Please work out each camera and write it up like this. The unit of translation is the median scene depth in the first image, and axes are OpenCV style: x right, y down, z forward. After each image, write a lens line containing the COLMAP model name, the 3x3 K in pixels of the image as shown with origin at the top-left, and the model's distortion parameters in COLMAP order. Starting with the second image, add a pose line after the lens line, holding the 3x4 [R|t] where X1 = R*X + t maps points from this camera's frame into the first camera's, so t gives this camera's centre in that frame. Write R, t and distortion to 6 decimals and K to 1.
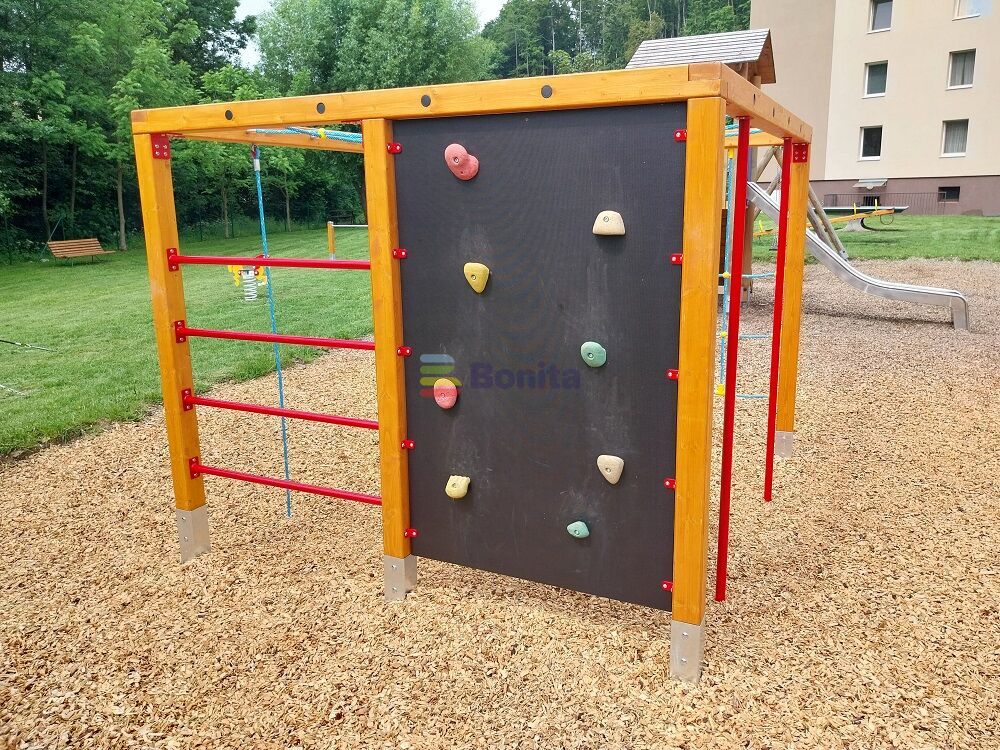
lens RADIAL K [[759.8, 0, 500.2], [0, 759.8, 344.1], [0, 0, 1]] dist [-0.007018, -0.003597]
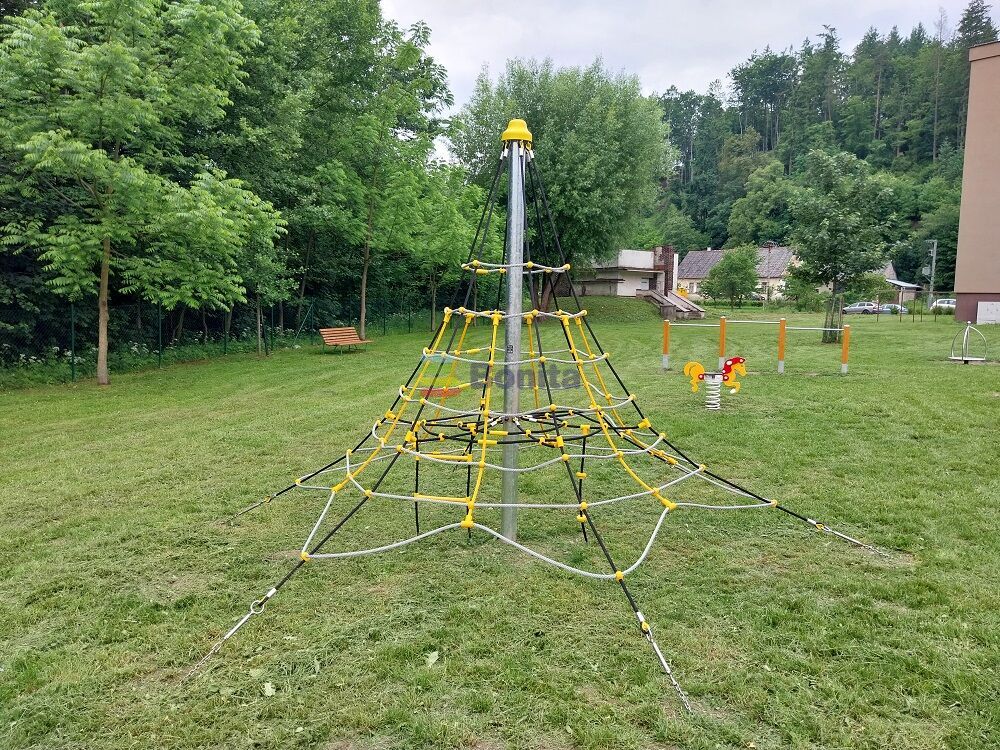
lens RADIAL K [[739.4, 0, 500.0], [0, 739.4, 375.0], [0, 0, 1]] dist [-0.003049, -0.008844]
pose [[0.995285, 0.040761, -0.088009, -1.560755], [-0.048285, 0.995199, -0.085130, -0.025883], [0.084116, 0.088978, 0.992475, 0.396165]]
